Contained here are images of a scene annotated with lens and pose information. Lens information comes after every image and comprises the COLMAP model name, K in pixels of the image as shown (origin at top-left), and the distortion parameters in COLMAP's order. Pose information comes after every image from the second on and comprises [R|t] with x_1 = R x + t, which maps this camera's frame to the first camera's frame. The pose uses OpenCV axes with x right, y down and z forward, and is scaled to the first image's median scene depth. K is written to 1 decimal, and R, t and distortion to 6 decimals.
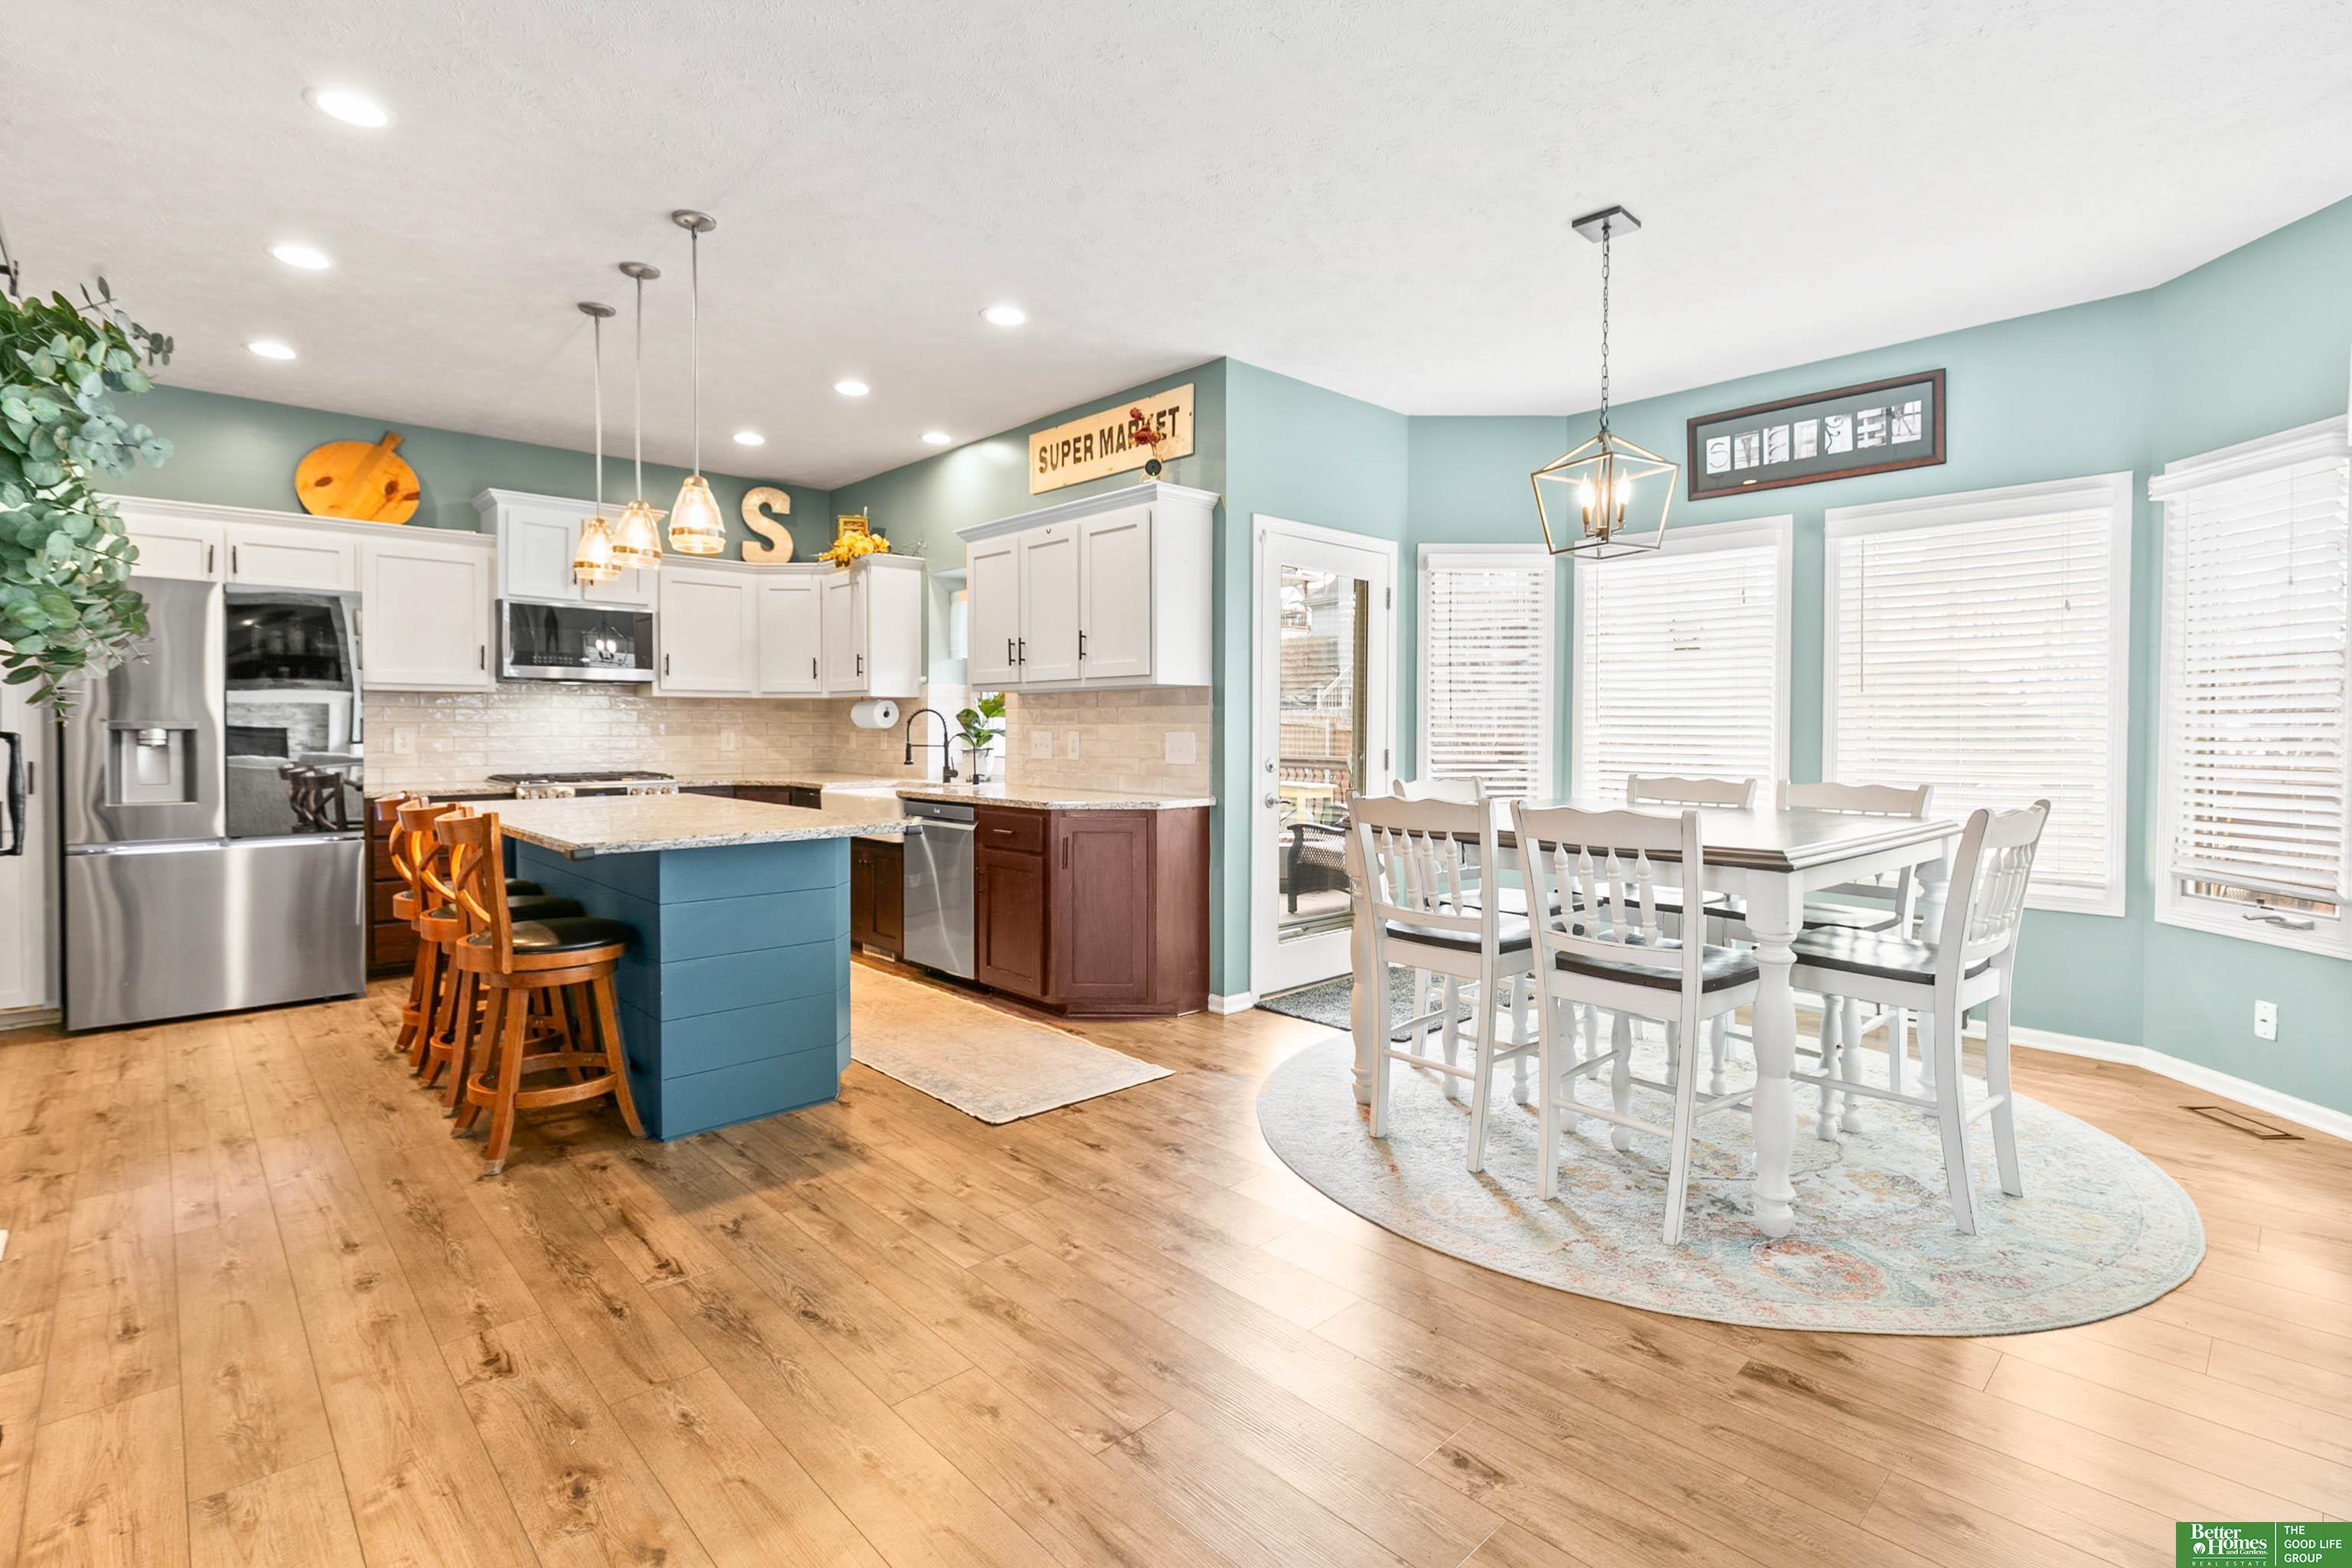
lens RADIAL K [[1090.1, 0, 1184.5], [0, 1090.1, 745.8], [0, 0, 1]] dist [0.001386, -0.000511]
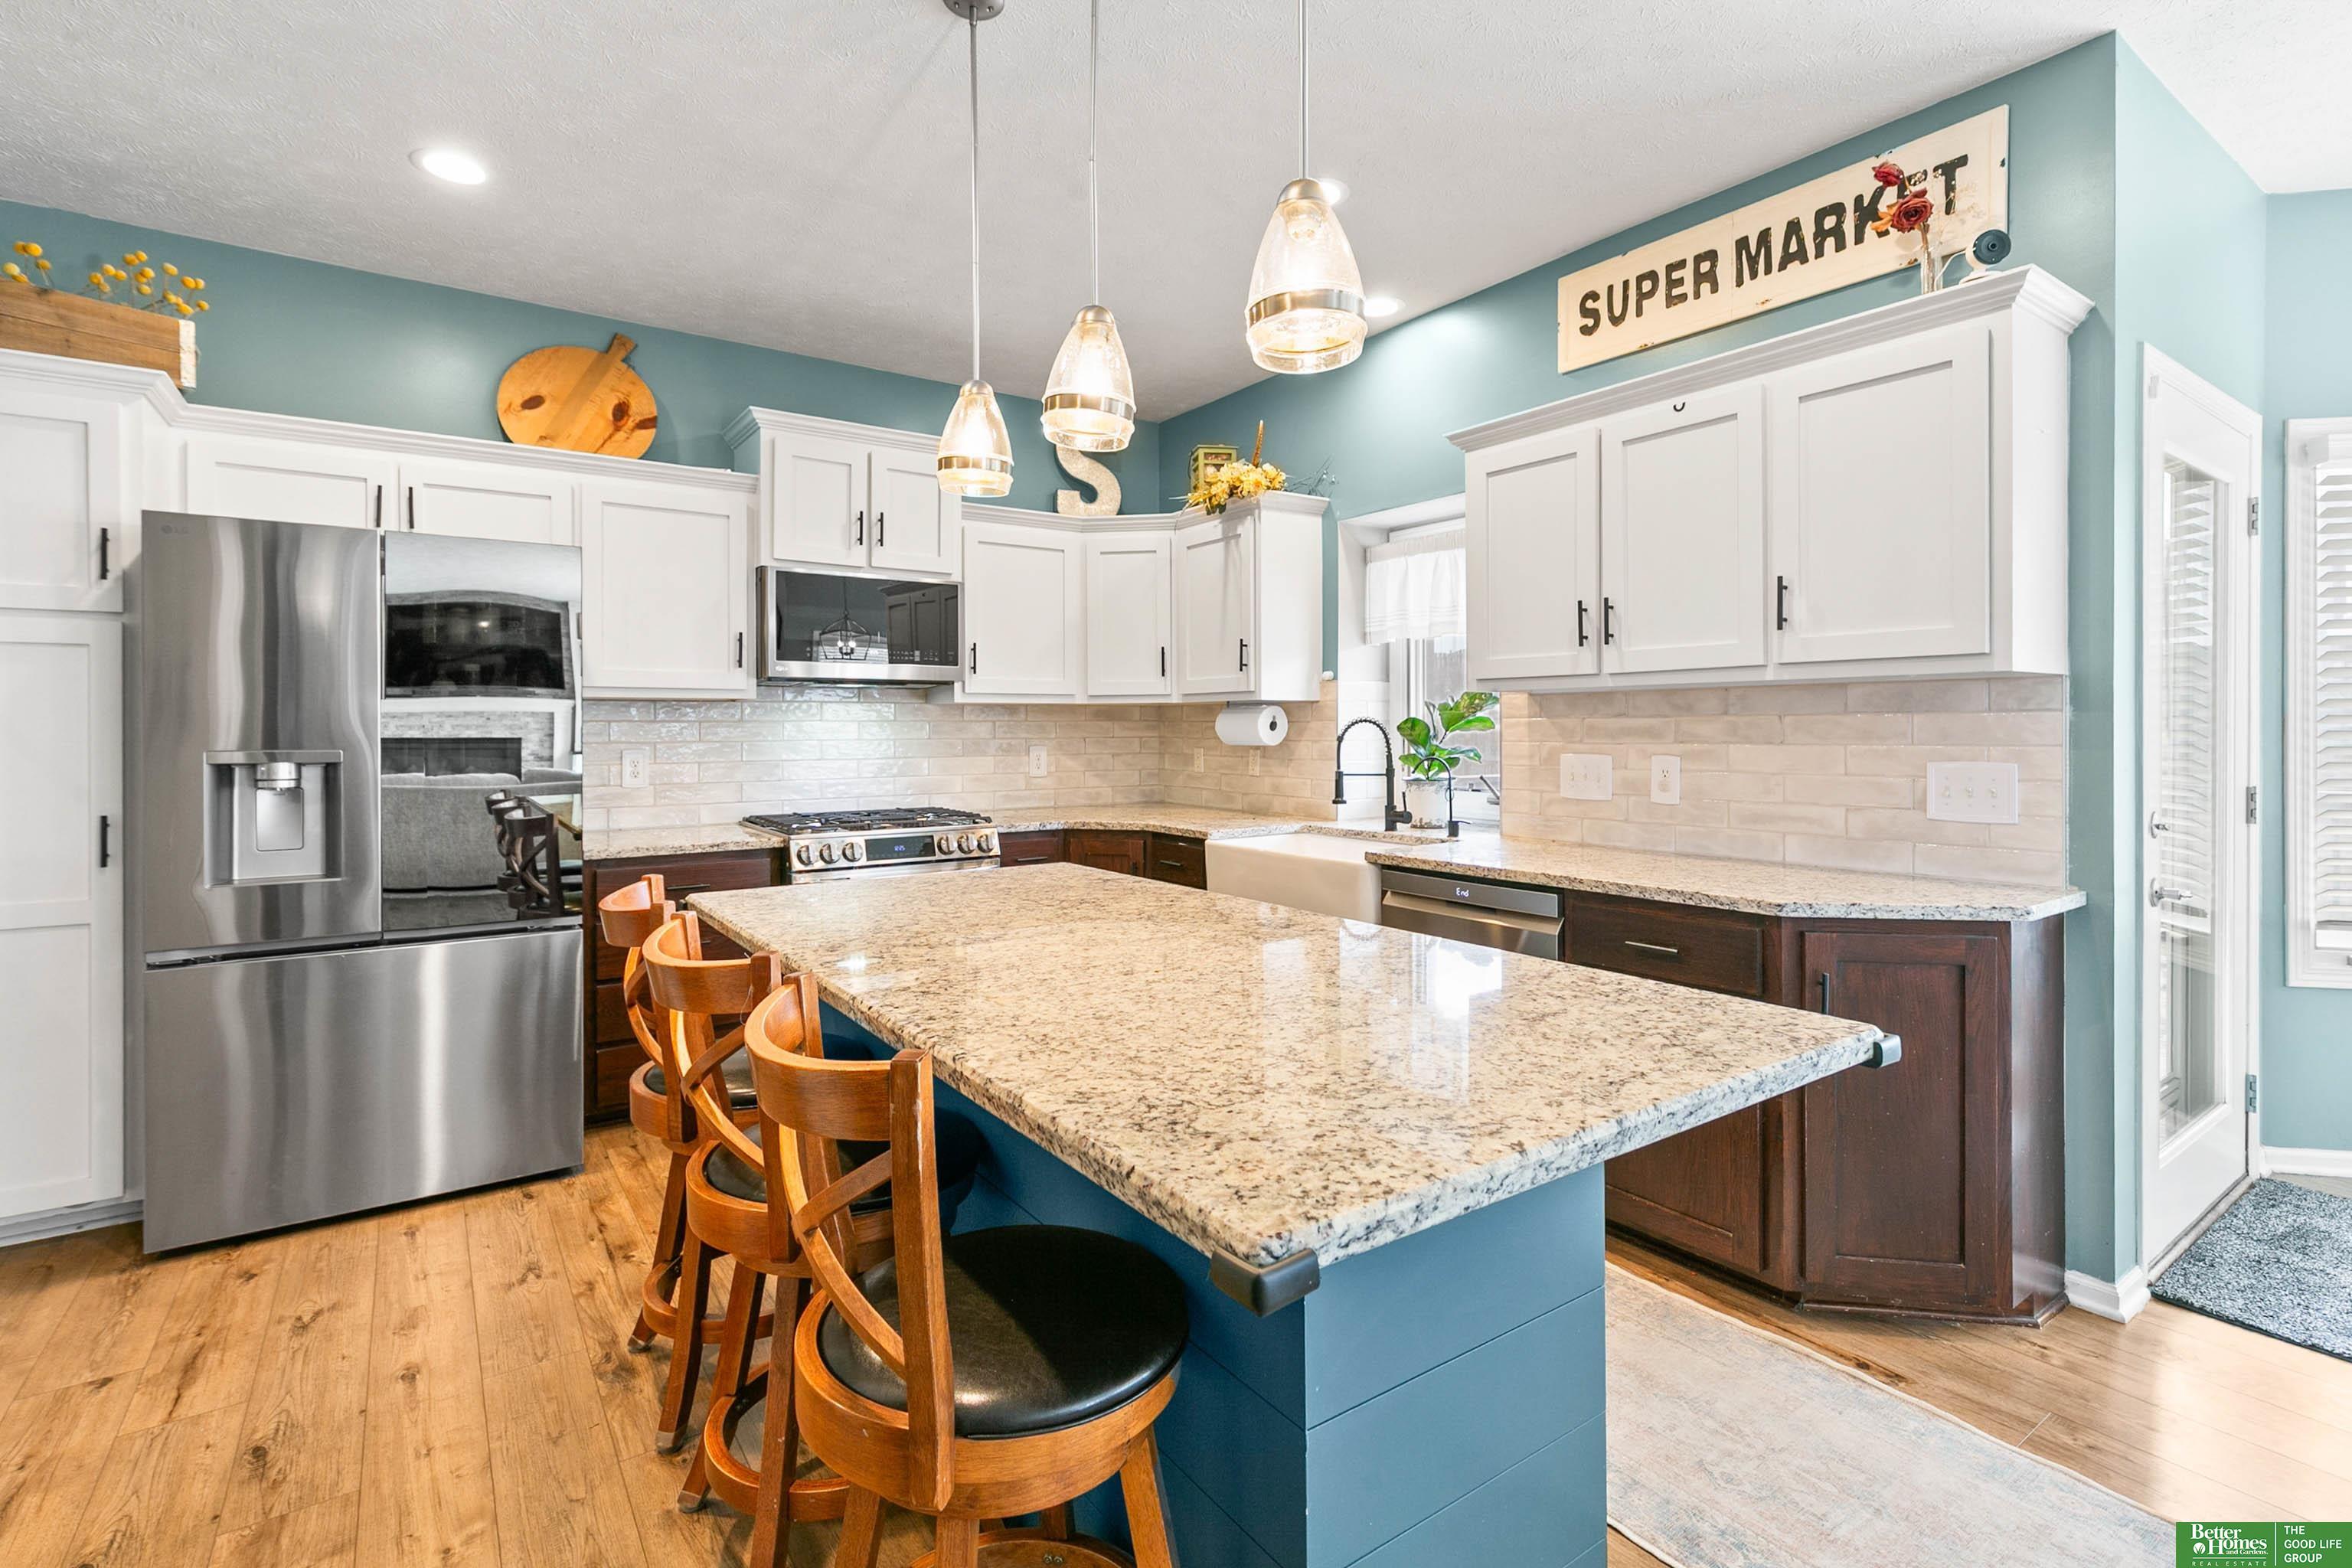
lens RADIAL K [[1088.1, 0, 1184.0], [0, 1088.1, 734.4], [0, 0, 1]] dist [0.001862, 0.000027]
pose [[0.989518, -0.004646, -0.144337, -0.288131], [0.003007, 0.999928, -0.011576, -0.019784], [0.144381, 0.011020, 0.989461, 0.388004]]
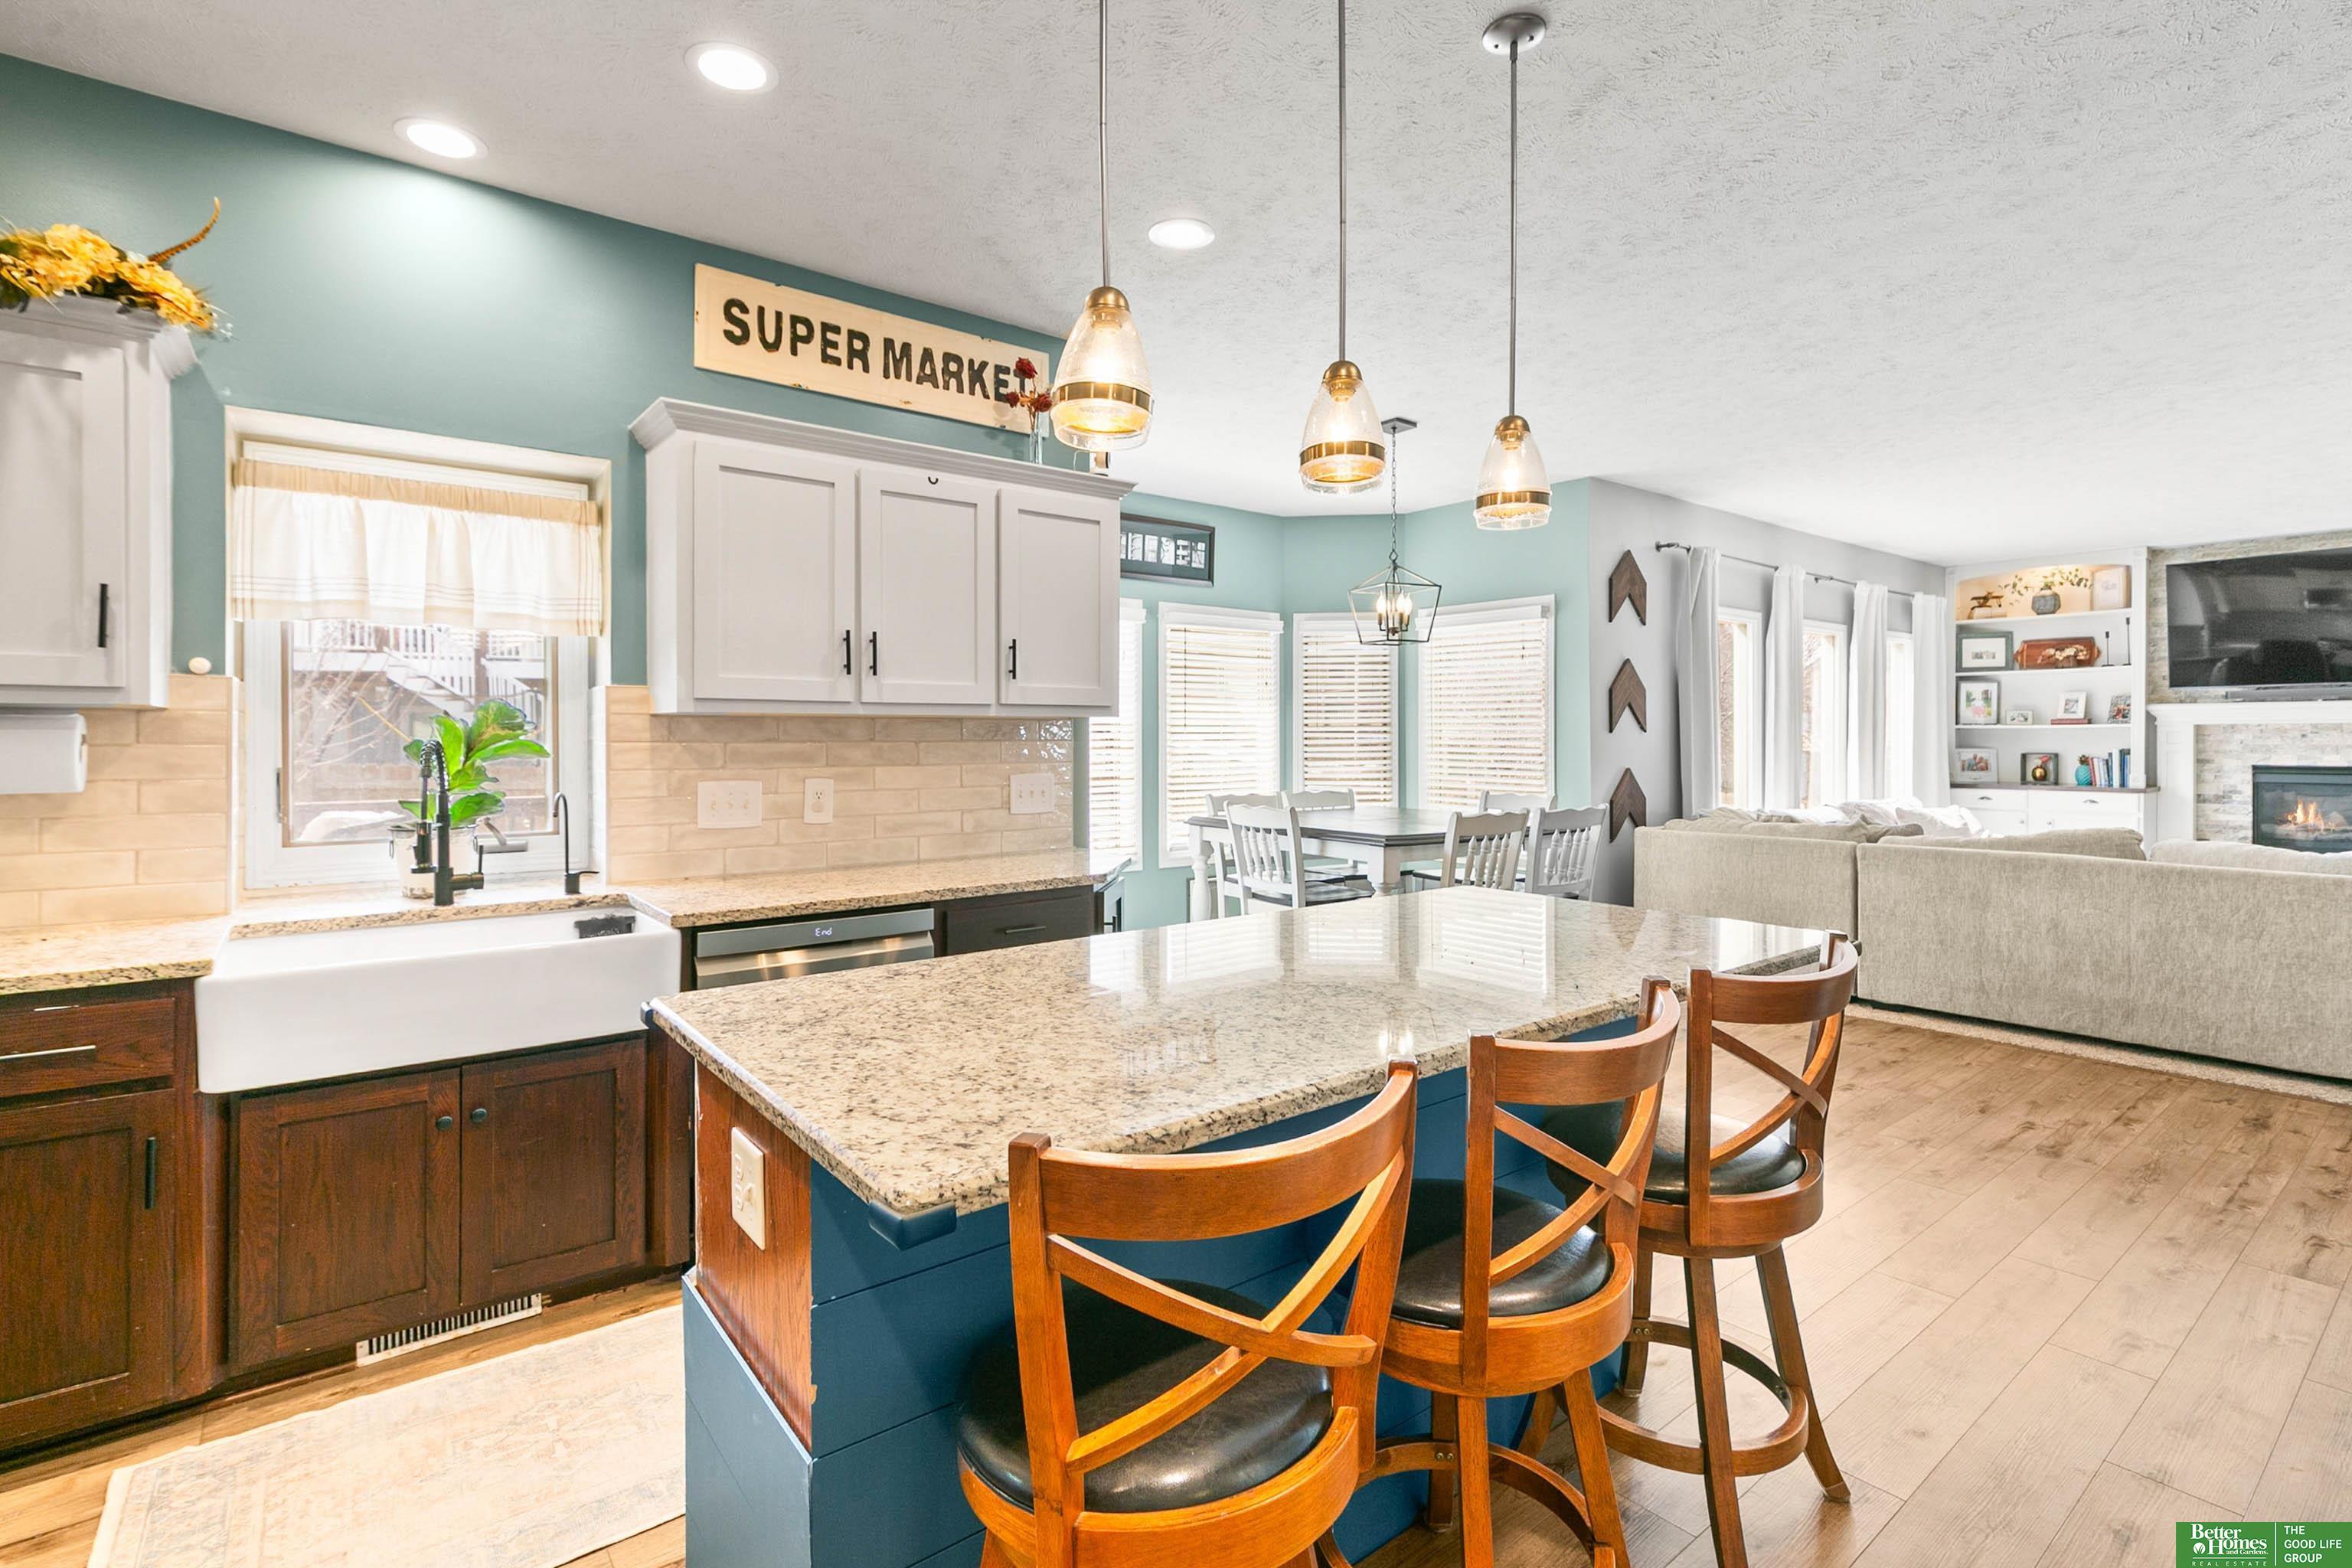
lens RADIAL K [[1095.7, 0, 1182.7], [0, 1095.7, 744.5], [0, 0, 1]] dist [0.002804, 0.001256]
pose [[0.091210, -0.008239, 0.995798, -0.752484], [0.016722, 0.999837, 0.006741, -0.035627], [-0.995691, 0.016037, 0.091333, 0.759639]]
